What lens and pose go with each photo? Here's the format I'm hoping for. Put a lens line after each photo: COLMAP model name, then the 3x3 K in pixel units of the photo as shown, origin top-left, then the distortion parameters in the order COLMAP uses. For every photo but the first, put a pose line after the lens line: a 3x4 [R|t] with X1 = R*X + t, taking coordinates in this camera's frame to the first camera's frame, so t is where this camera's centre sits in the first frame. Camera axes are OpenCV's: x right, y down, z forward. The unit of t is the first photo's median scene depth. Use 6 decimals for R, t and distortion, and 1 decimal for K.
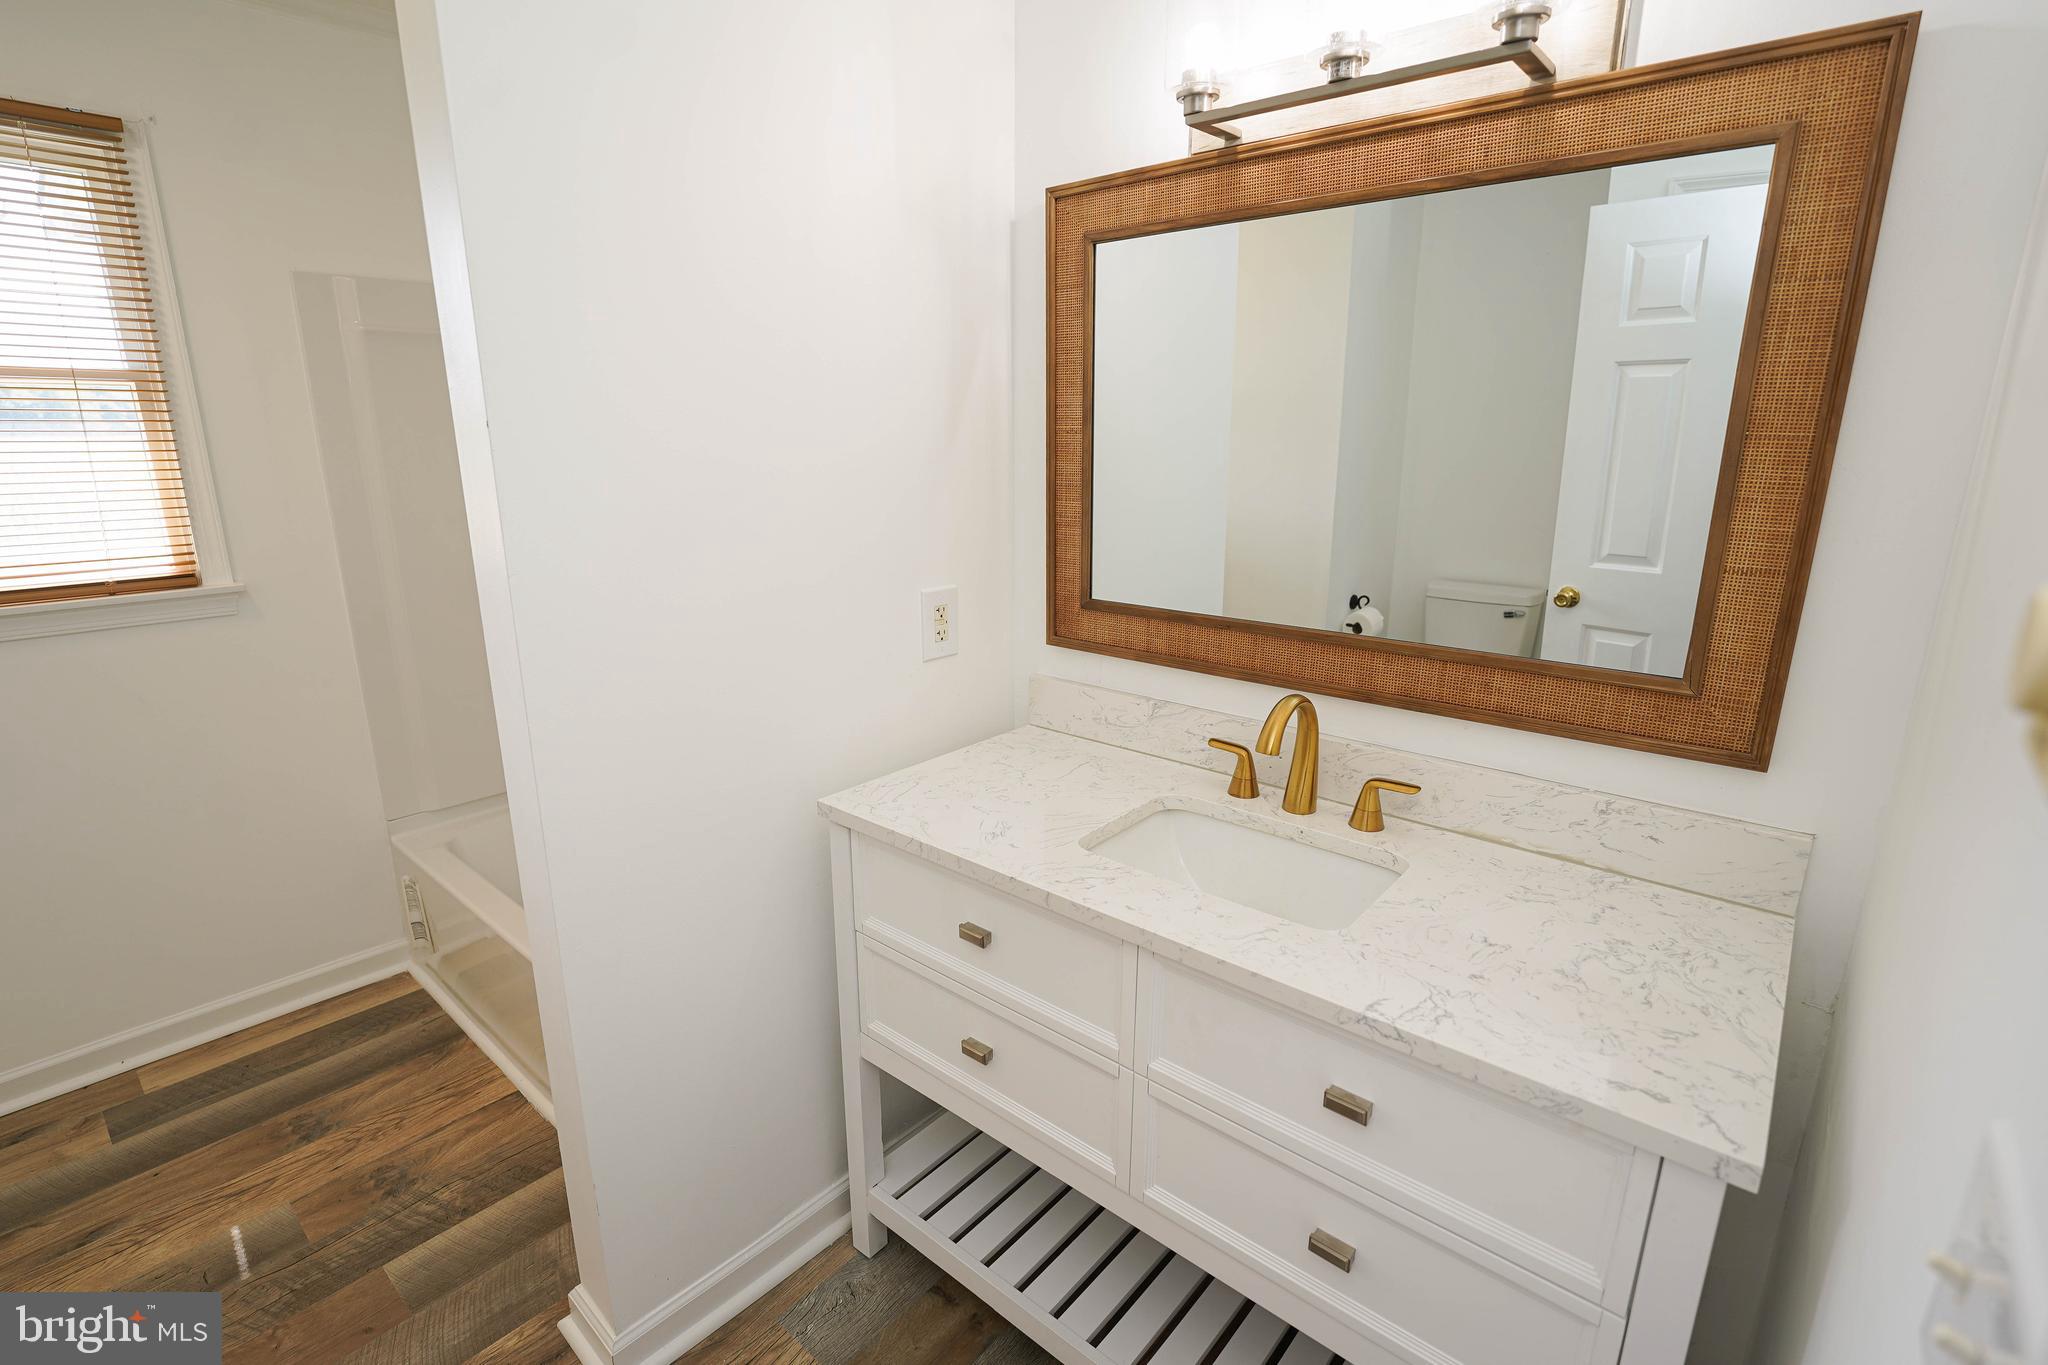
lens RADIAL K [[952.7, 0, 1024.0], [0, 952.7, 682.5], [0, 0, 1]] dist [-0.022184, 0.004704]
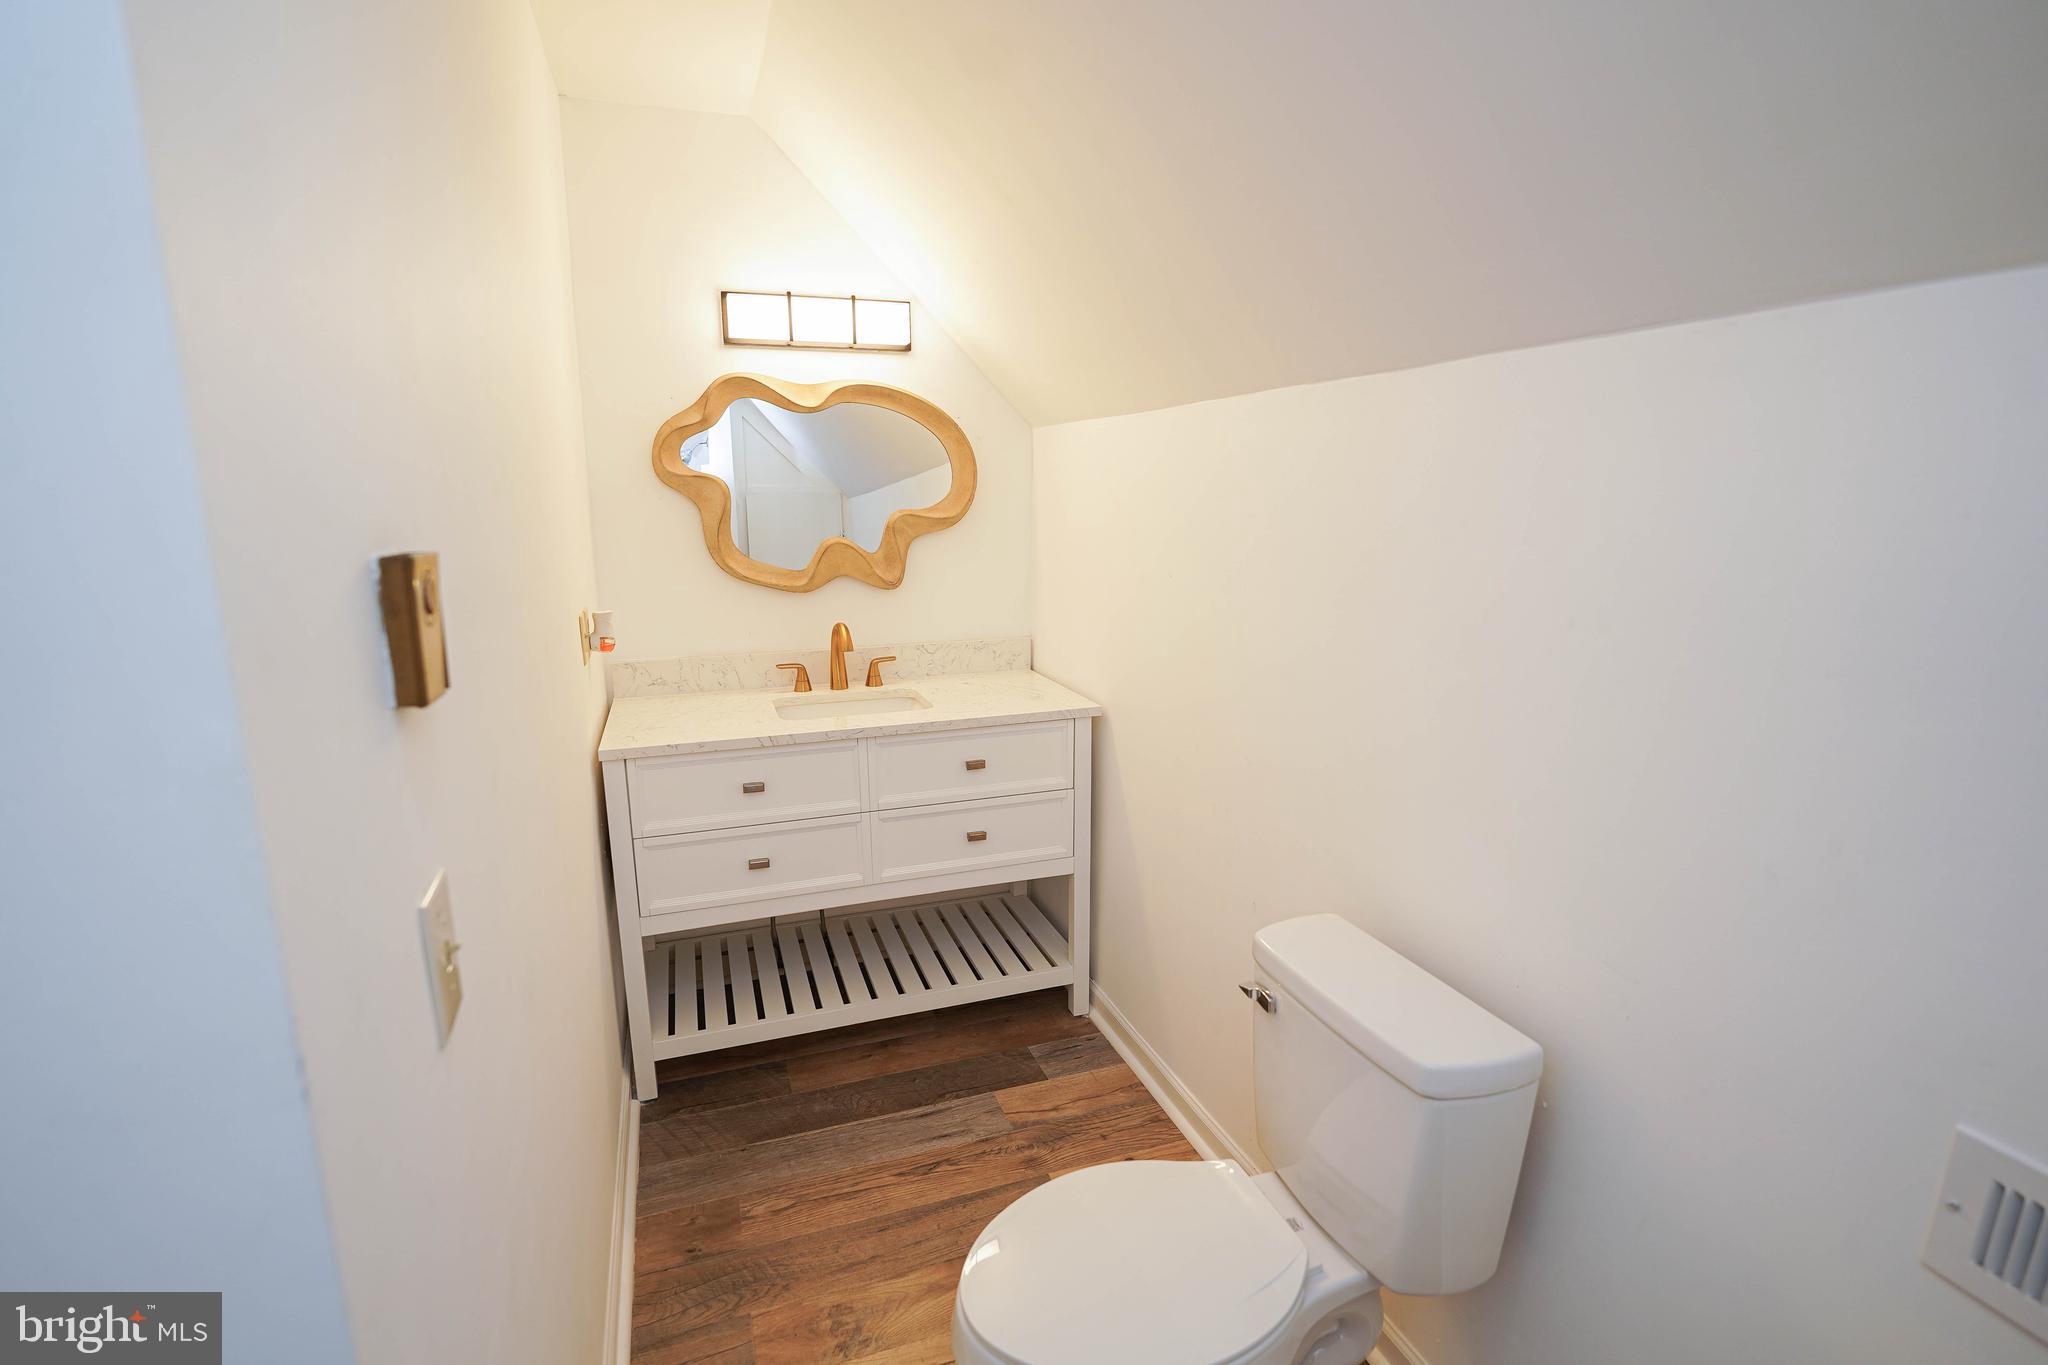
lens RADIAL K [[935.8, 0, 1024.0], [0, 935.8, 682.5], [0, 0, 1]] dist [-0.012482, 0.000364]
pose [[0.486073, -0.187185, 0.853636, -0.759906], [0.220736, 0.971417, 0.087322, 0.032507], [-0.845582, 0.145984, 0.513498, -0.165556]]
